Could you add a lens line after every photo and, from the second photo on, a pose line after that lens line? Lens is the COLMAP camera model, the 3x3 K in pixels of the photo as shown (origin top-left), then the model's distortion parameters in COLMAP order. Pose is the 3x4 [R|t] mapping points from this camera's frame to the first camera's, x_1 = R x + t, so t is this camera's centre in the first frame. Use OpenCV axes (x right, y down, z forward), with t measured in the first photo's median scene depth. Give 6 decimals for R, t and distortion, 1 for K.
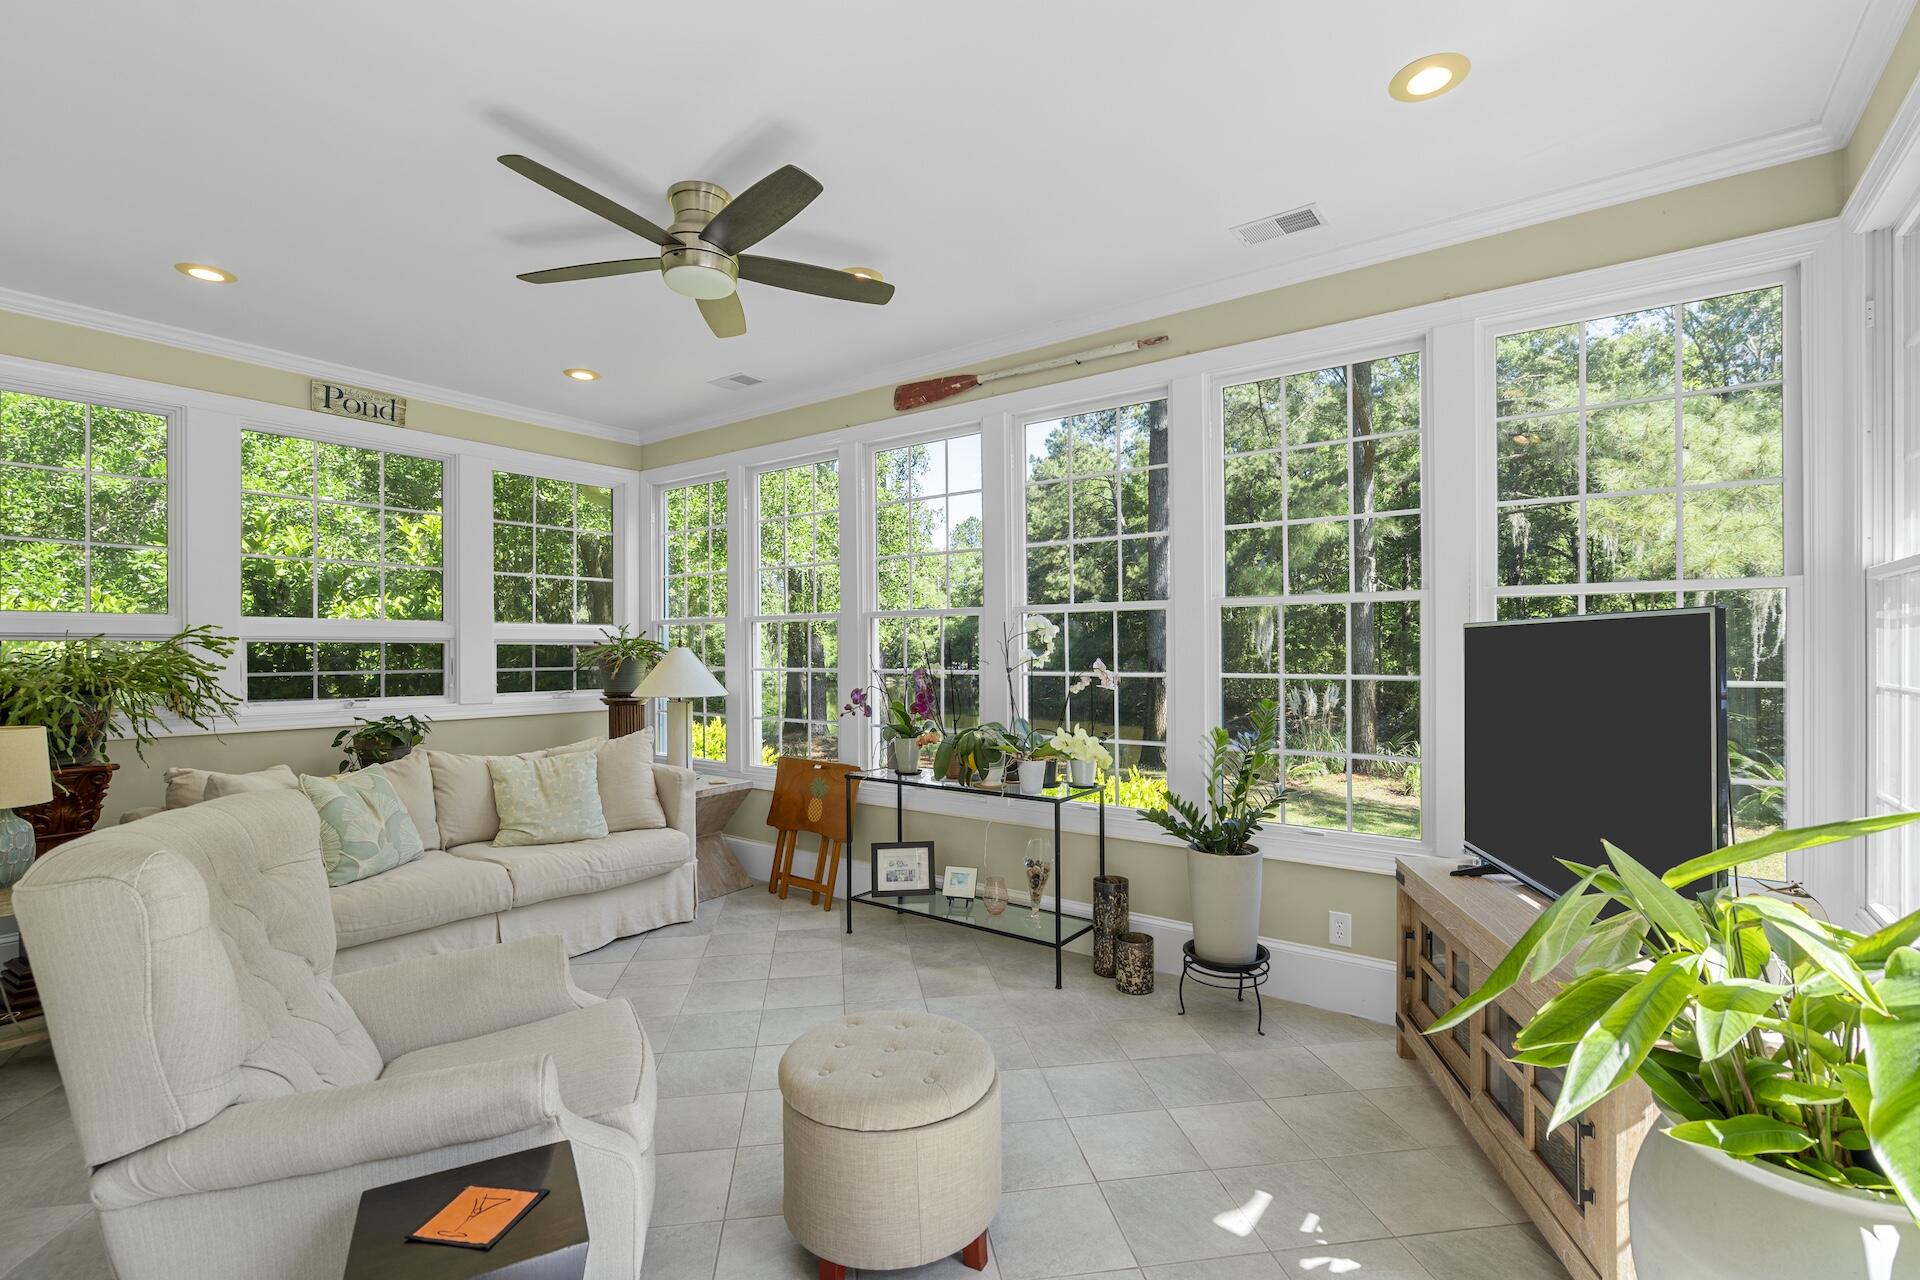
lens RADIAL K [[881.0, 0, 957.0], [0, 881.0, 645.4], [0, 0, 1]] dist [0.007505, 0.000285]
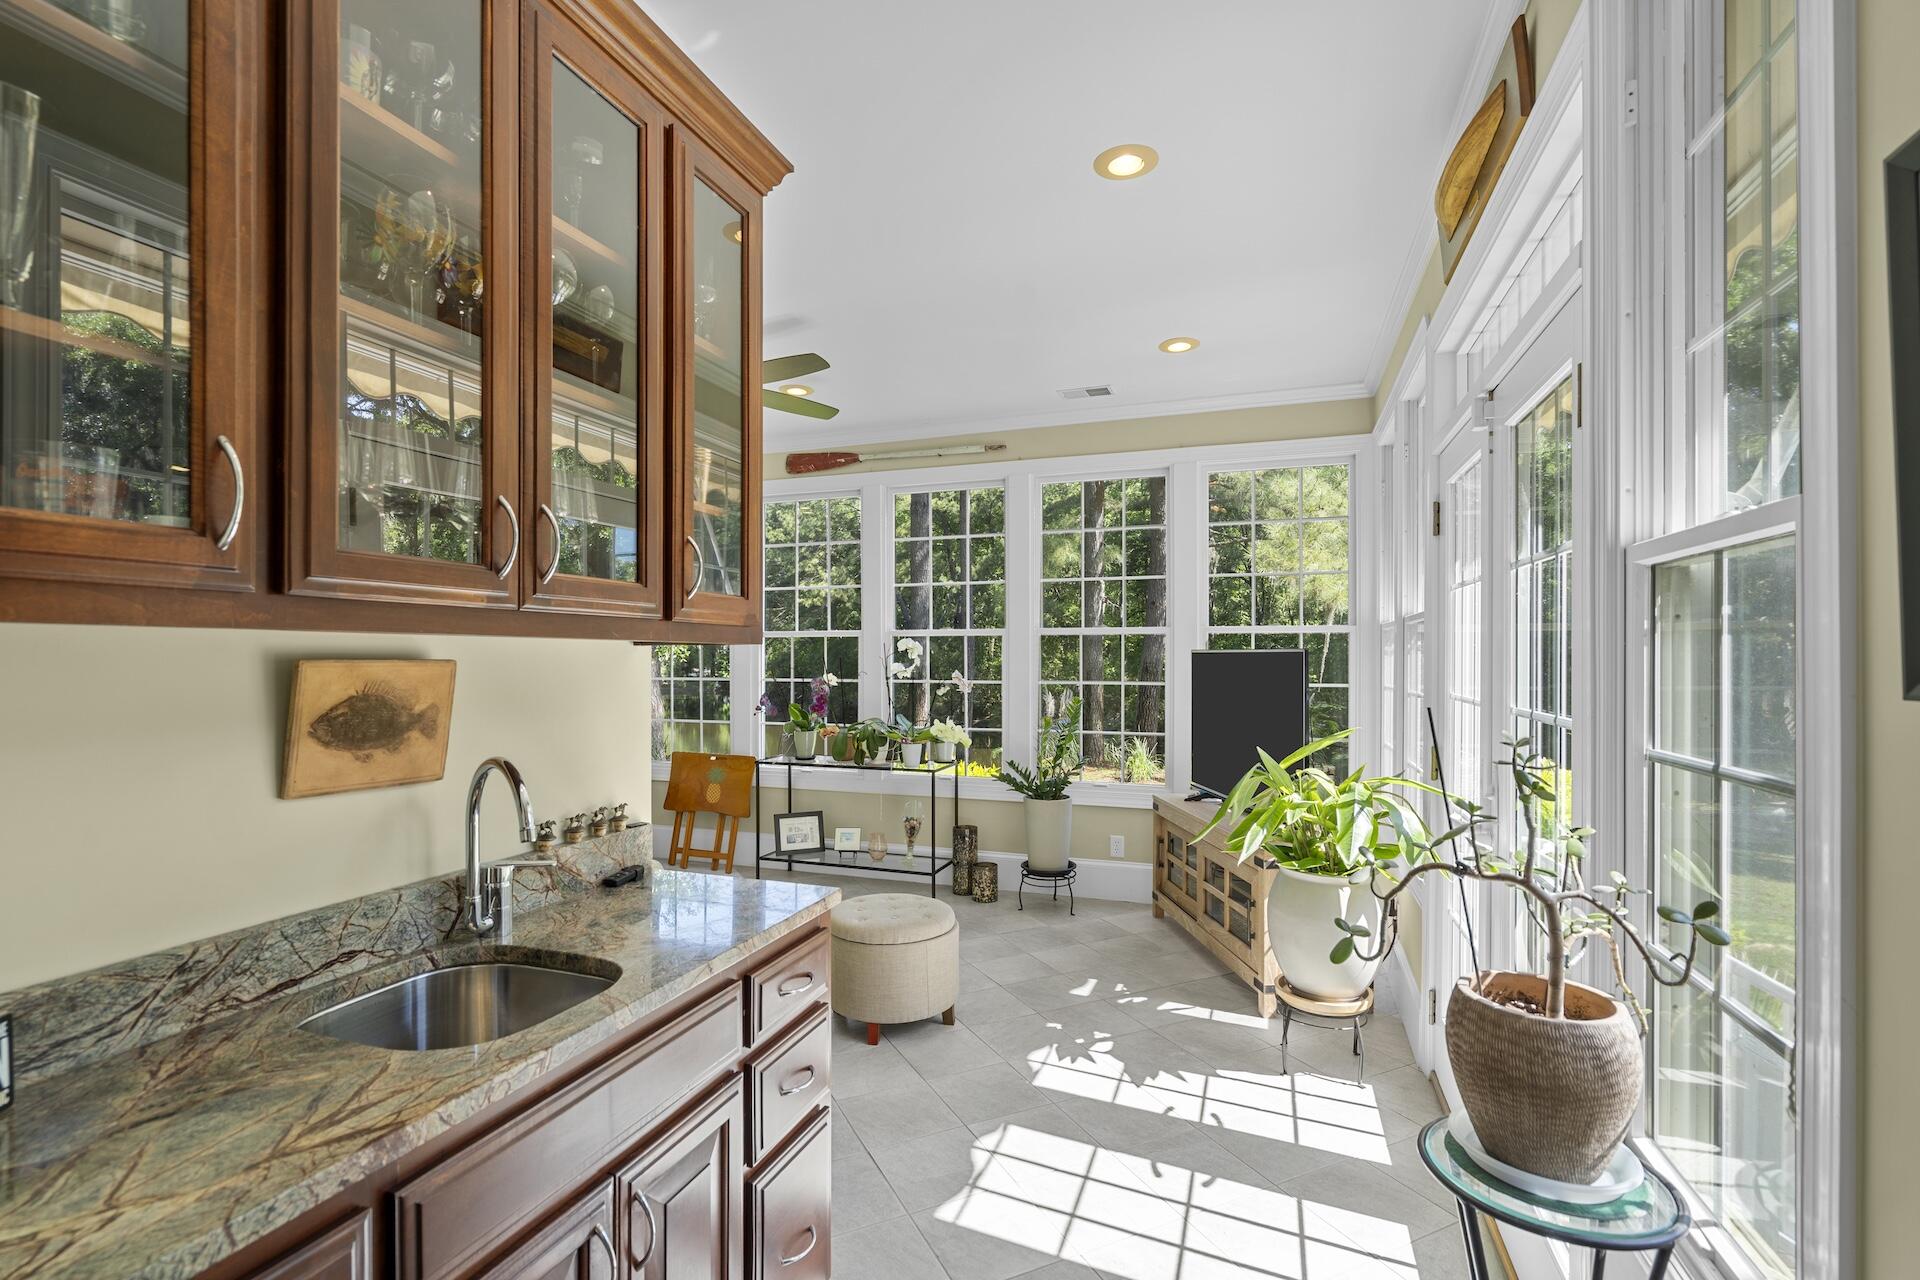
lens RADIAL K [[881.0, 0, 961.5], [0, 881.0, 650.9], [0, 0, 1]] dist [0.007505, 0.000285]
pose [[0.957093, 0.006055, 0.289717, -0.243828], [-0.005723, 0.999982, -0.001994, -0.013740], [-0.289724, 0.000250, 0.957110, -0.350395]]
